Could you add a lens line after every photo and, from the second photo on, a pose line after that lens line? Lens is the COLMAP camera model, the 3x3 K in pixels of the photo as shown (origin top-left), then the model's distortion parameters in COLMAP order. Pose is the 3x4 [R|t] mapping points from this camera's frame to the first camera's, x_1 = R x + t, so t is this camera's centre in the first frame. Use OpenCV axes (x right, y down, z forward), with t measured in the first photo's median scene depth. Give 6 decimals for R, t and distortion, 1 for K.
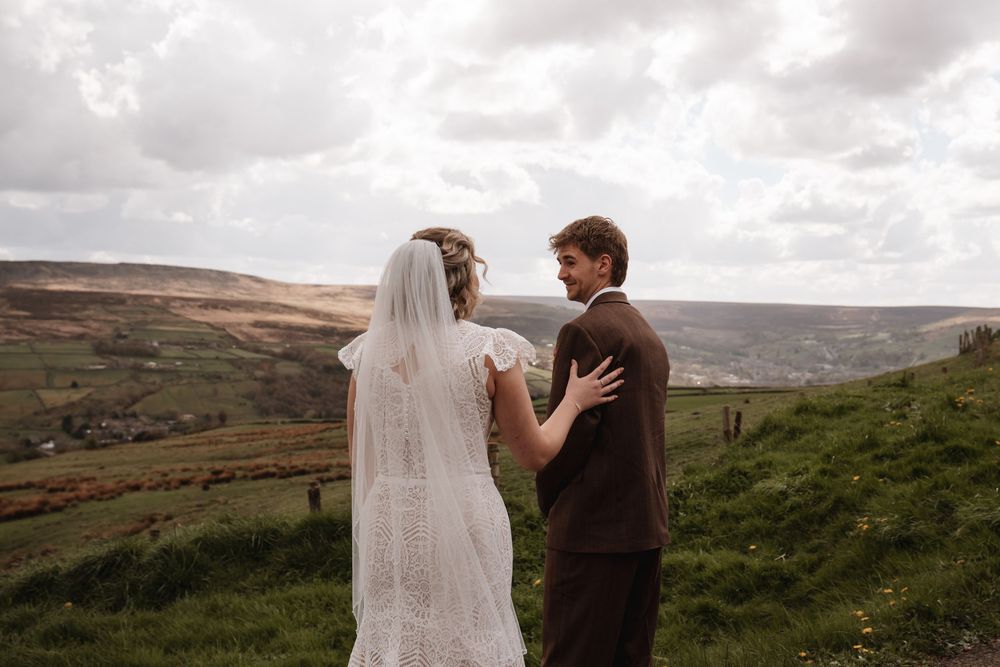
lens RADIAL K [[988.2, 0, 491.0], [0, 988.2, 313.0], [0, 0, 1]] dist [-0.043530, 0.000000]
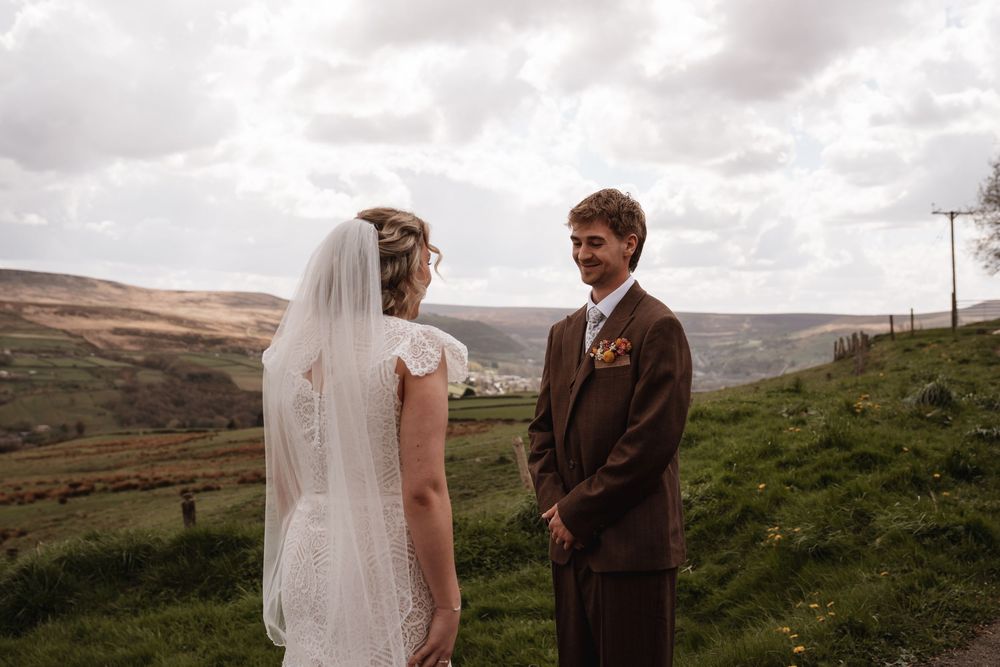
lens RADIAL K [[1126.0, 0, 502.0], [0, 1126.0, 336.1], [0, 0, 1]] dist [0.012711, 0.000000]
pose [[0.997617, -0.000648, 0.068987, 0.062262], [-0.001363, 0.999576, 0.029100, -0.016621], [-0.068977, -0.029124, 0.997193, -0.126463]]
